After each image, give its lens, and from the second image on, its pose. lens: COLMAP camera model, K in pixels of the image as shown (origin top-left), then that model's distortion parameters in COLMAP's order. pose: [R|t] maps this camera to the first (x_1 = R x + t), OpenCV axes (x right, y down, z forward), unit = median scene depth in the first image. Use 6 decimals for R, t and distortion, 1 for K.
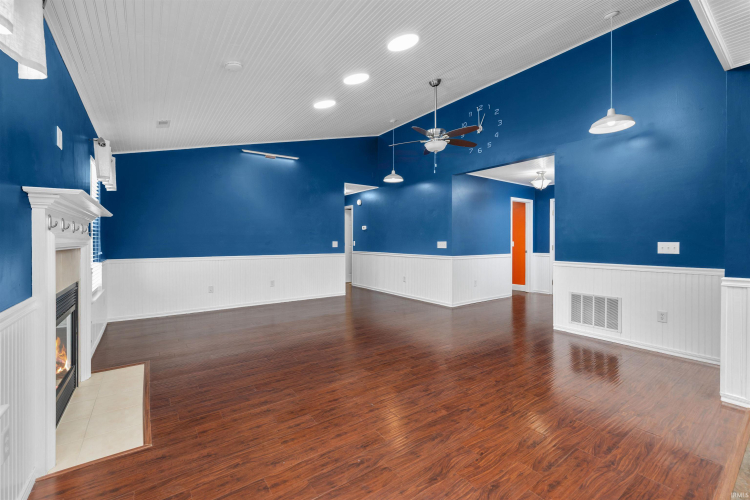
lens RADIAL K [[315.3, 0, 370.0], [0, 315.3, 243.8], [0, 0, 1]] dist [-0.003469, -0.000804]
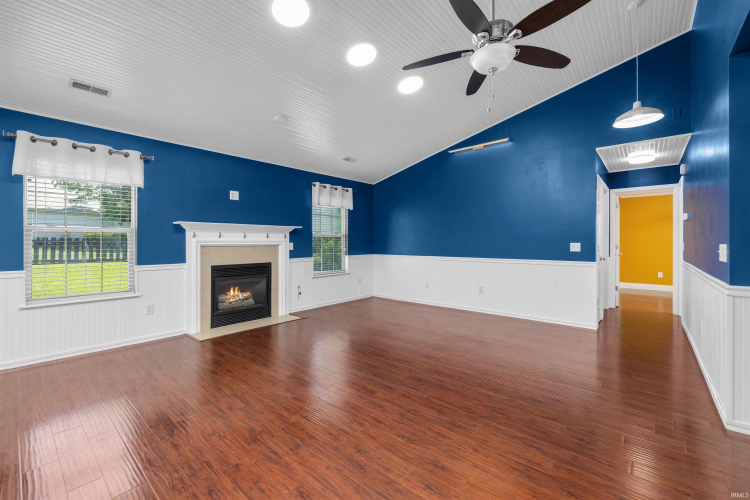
lens RADIAL K [[315.3, 0, 372.7], [0, 315.3, 240.5], [0, 0, 1]] dist [-0.003469, -0.000804]
pose [[0.231053, -0.007449, -0.972913, 0.777451], [-0.009079, 0.999911, -0.009812, -0.004162], [0.972899, 0.011100, 0.230965, 0.803784]]
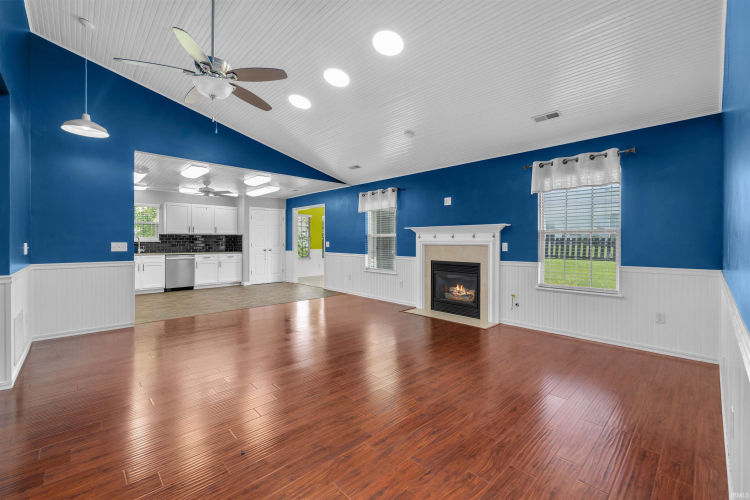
lens RADIAL K [[322.4, 0, 380.0], [0, 322.4, 238.6], [0, 0, 1]] dist [-0.007320, -0.000043]
pose [[-0.990621, -0.002109, -0.136620, -0.066292], [-0.002777, 0.999985, 0.004698, -0.026693], [0.136608, 0.005033, -0.990612, 1.982424]]
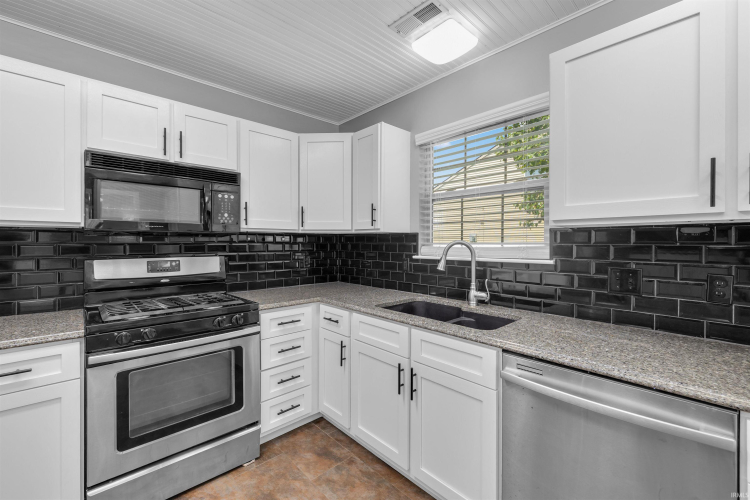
lens RADIAL K [[322.4, 0, 374.3], [0, 322.4, 243.4], [0, 0, 1]] dist [-0.007320, -0.000043]
pose [[-0.122355, -0.003766, 0.992479, 0.676737], [0.009823, 0.999939, 0.005006, -0.025168], [-0.992438, 0.010362, -0.122310, -0.037774]]
